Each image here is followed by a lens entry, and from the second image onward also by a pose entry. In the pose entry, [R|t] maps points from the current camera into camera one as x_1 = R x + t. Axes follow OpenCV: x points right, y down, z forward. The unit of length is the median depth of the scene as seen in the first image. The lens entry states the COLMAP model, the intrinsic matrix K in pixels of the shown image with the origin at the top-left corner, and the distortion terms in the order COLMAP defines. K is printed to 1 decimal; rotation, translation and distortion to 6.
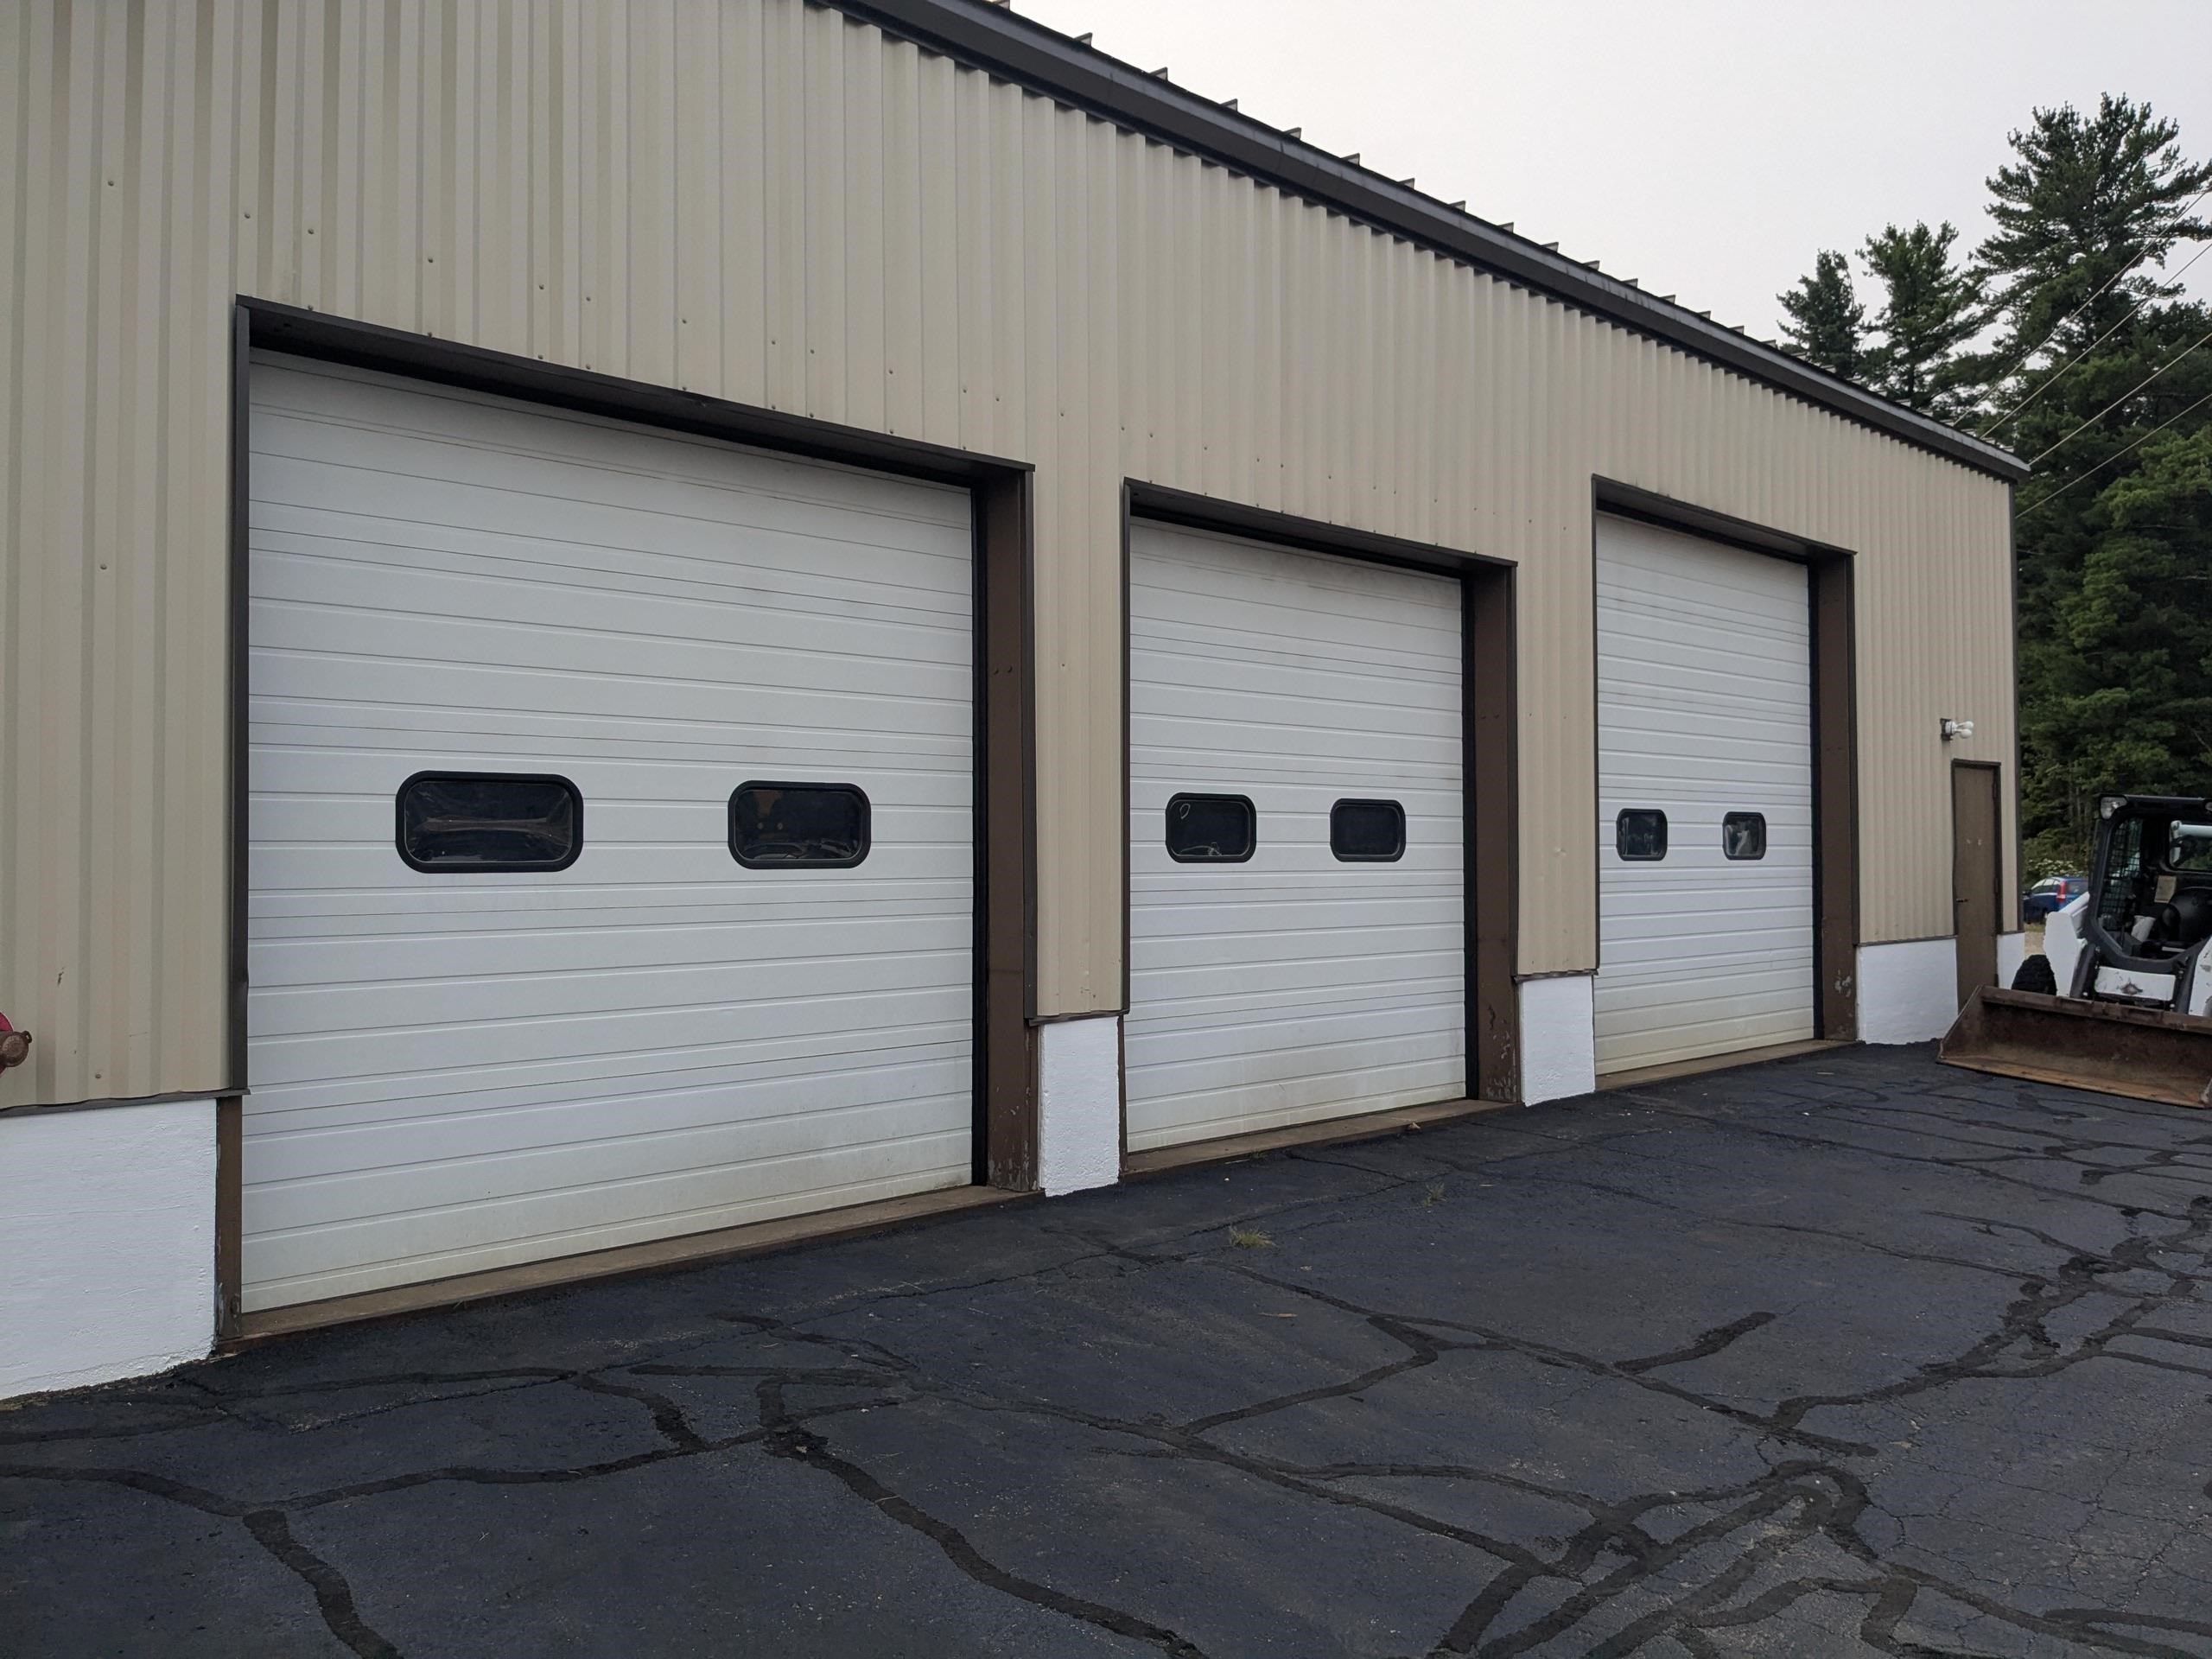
lens RADIAL K [[1742.8, 0, 1115.5], [0, 1742.8, 833.2], [0, 0, 1]] dist [0.030410, -0.059890]
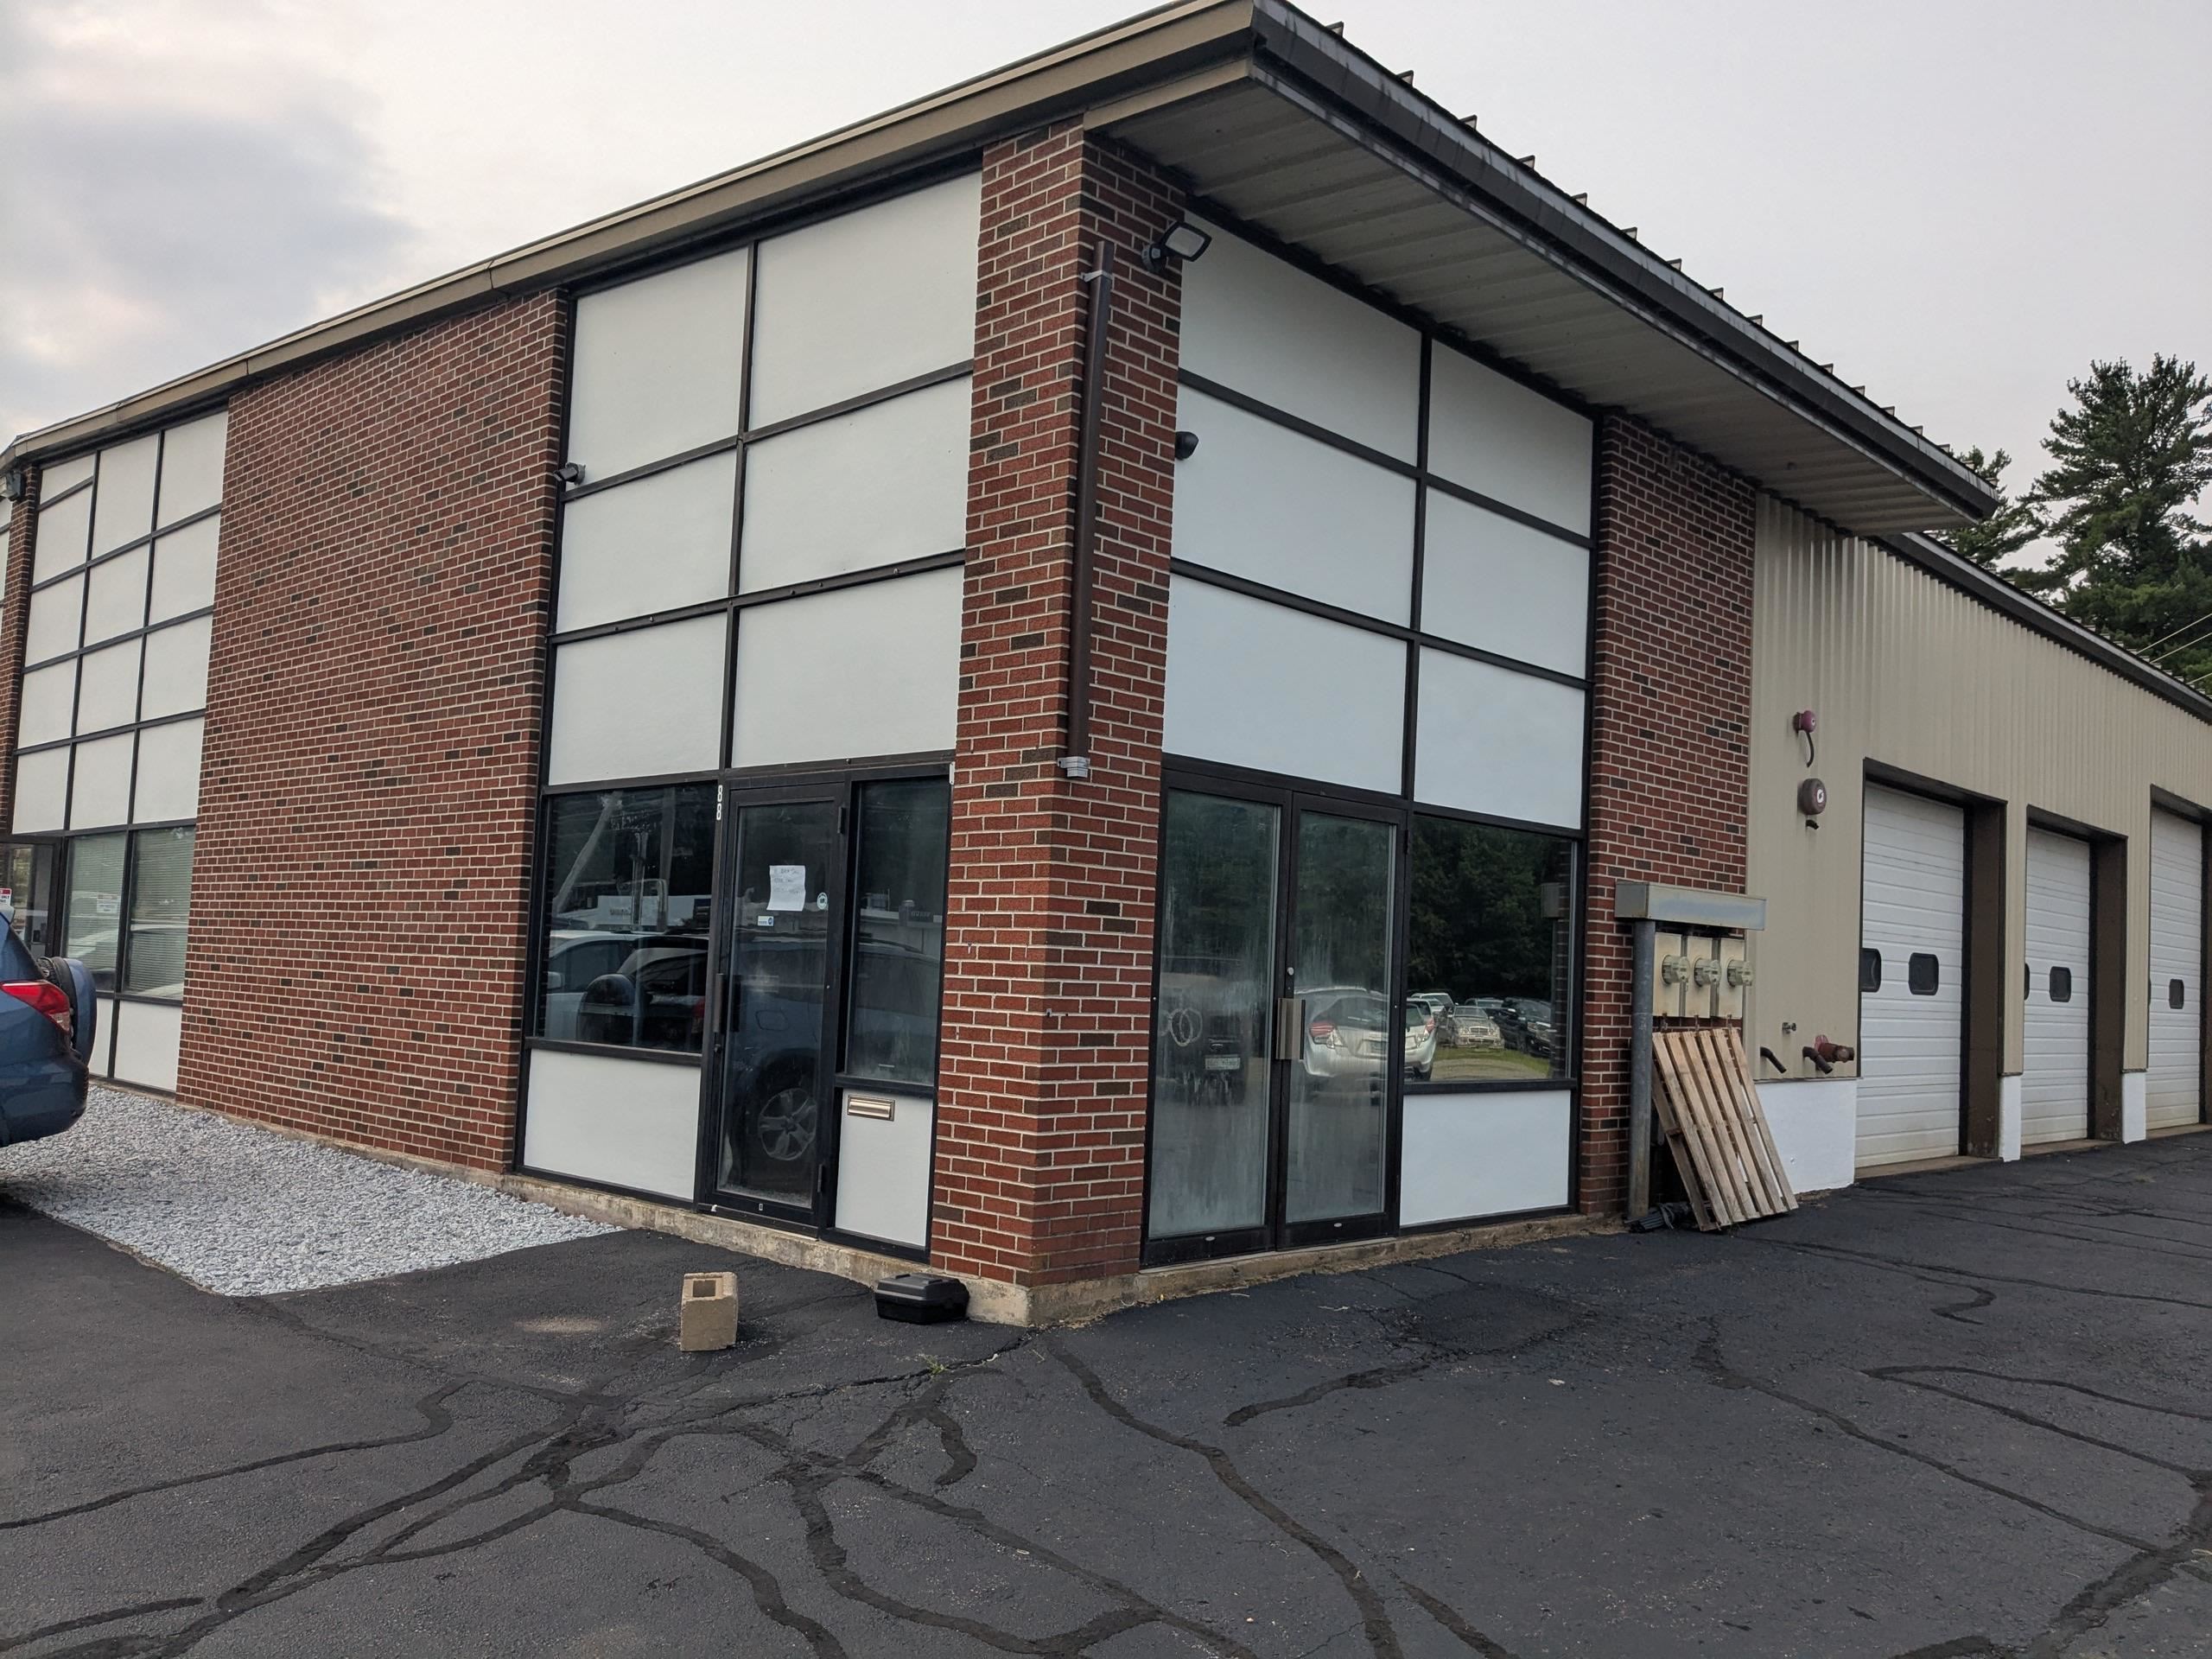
lens RADIAL K [[1742.8, 0, 1102.3], [0, 1742.8, 898.0], [0, 0, 1]] dist [0.030410, -0.059890]
pose [[0.998745, 0.045162, 0.021647, -0.129898], [-0.044425, 0.998453, -0.033423, 0.001951], [-0.023123, 0.032420, 0.999207, -0.115553]]
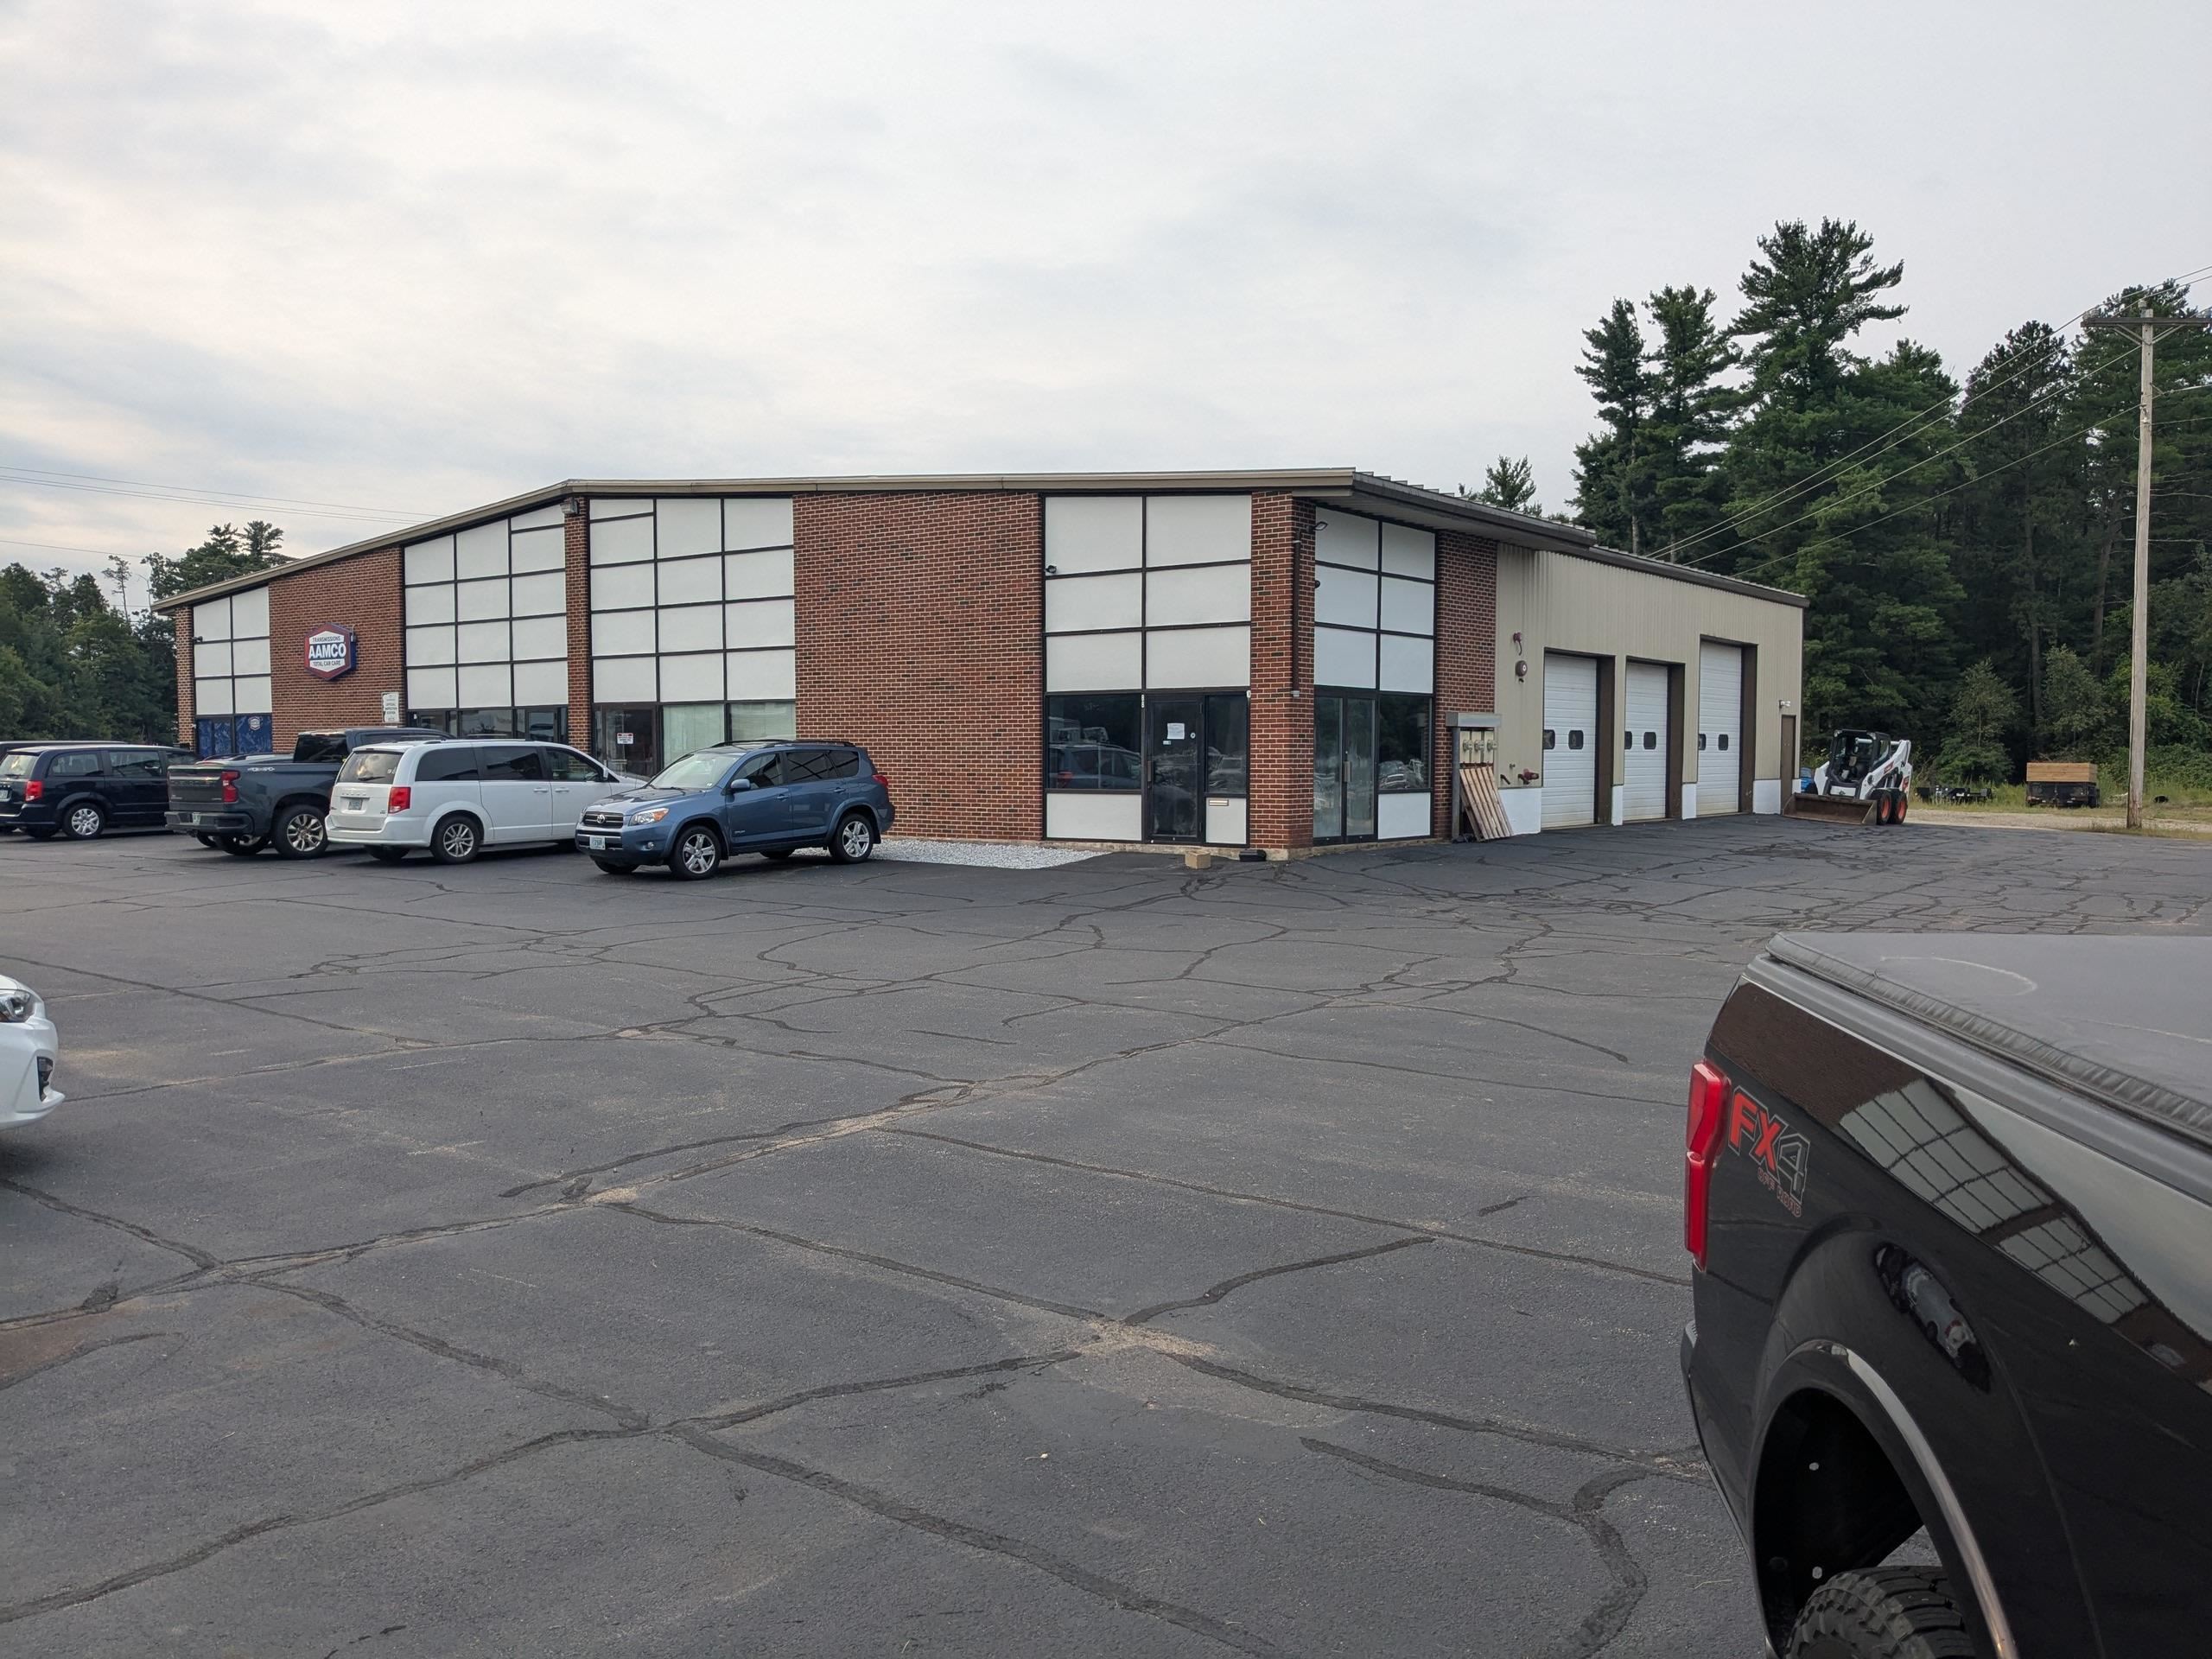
lens RADIAL K [[1742.8, 0, 1097.0], [0, 1742.8, 880.8], [0, 0, 1]] dist [0.030410, -0.059890]
pose [[0.989666, -0.006515, 0.143243, -0.219341], [-0.005431, 0.996548, 0.082845, -0.000829], [-0.143288, -0.082767, 0.986214, -0.352535]]
